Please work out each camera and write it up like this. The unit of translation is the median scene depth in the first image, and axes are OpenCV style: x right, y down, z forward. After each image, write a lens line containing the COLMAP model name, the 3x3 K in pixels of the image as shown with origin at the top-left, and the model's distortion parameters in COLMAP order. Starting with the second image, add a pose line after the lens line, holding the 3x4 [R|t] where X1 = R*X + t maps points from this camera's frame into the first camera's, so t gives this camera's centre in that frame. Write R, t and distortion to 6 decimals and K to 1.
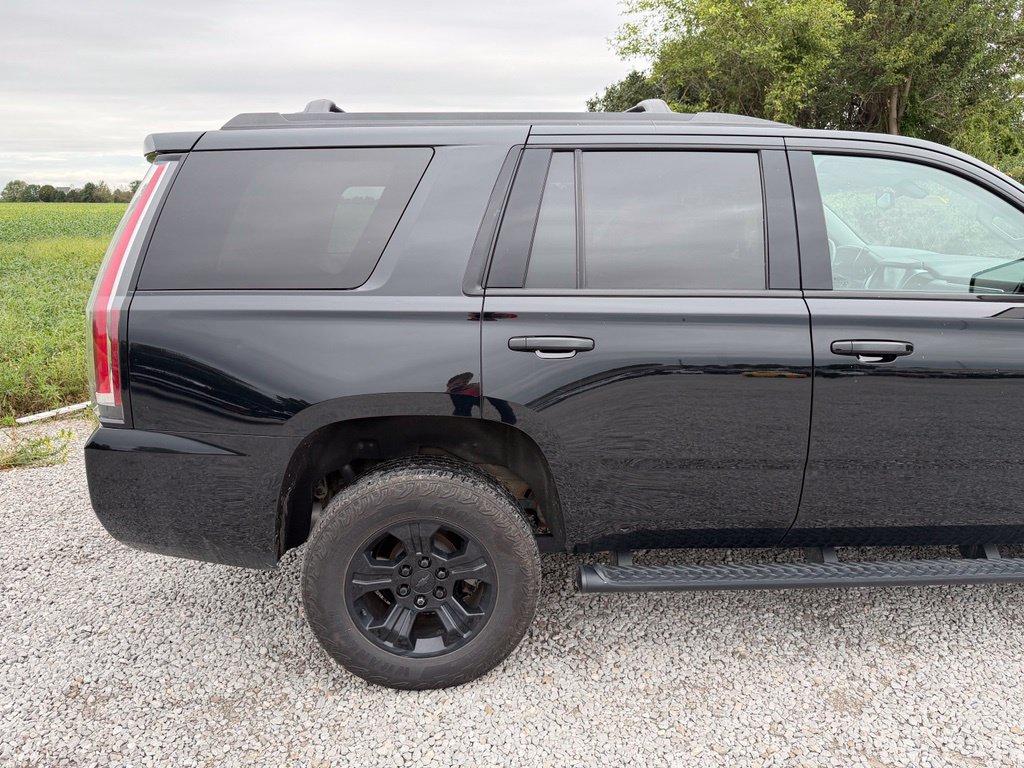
lens RADIAL K [[730.6, 0, 508.4], [0, 730.6, 387.9], [0, 0, 1]] dist [0.034985, -0.045655]
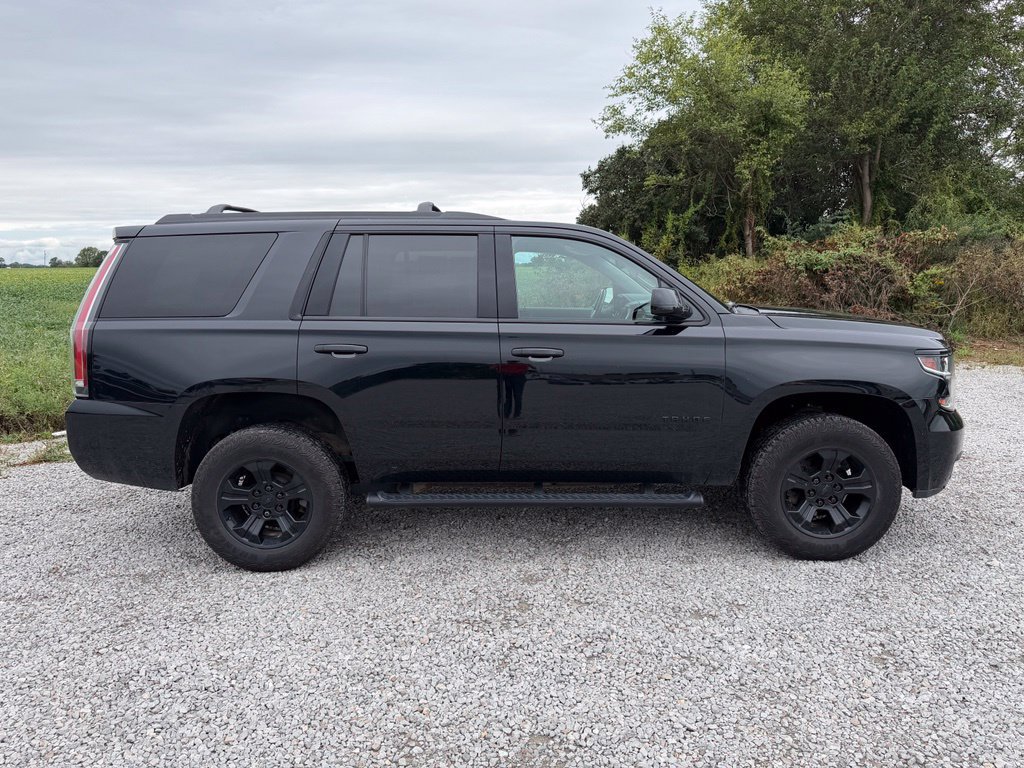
lens RADIAL K [[730.6, 0, 507.4], [0, 730.6, 386.0], [0, 0, 1]] dist [0.034985, -0.045655]
pose [[0.997884, 0.001344, -0.065013, 0.504696], [-0.006647, 0.996658, -0.081415, 0.143686], [0.064686, 0.081675, 0.994558, -0.568669]]
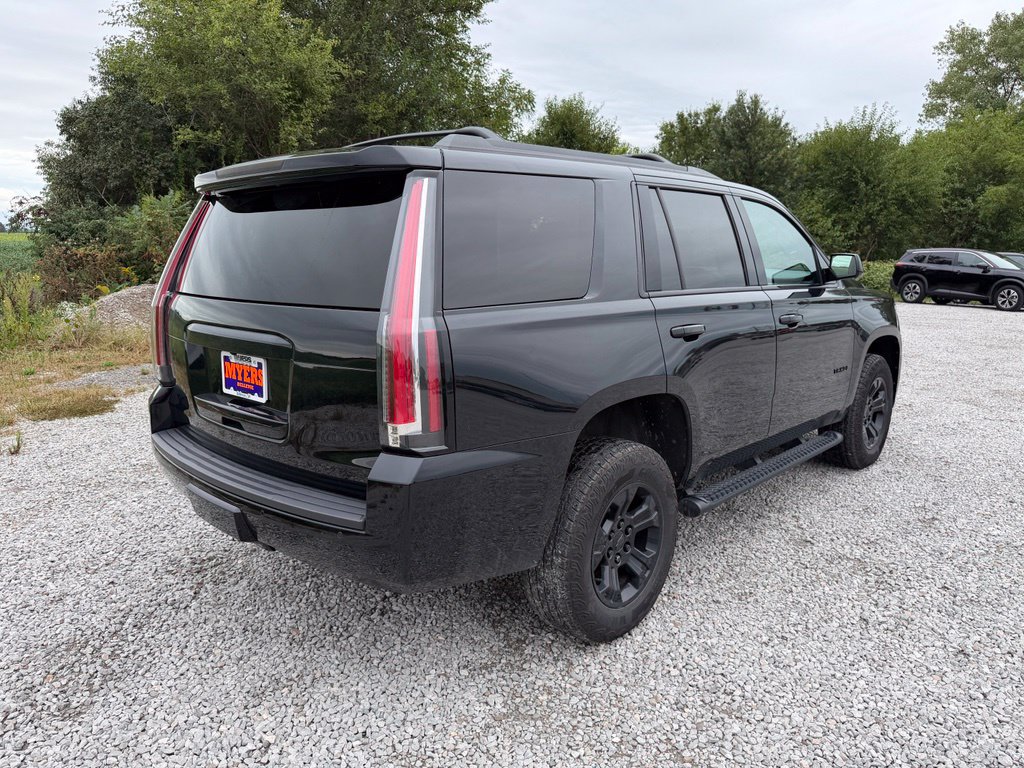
lens RADIAL K [[730.6, 0, 508.8], [0, 730.6, 384.7], [0, 0, 1]] dist [0.034985, -0.045655]
pose [[0.728387, -0.127467, 0.673205, -1.017527], [0.156262, 0.987553, 0.017916, -0.035212], [-0.667109, 0.092146, 0.739239, 0.219921]]
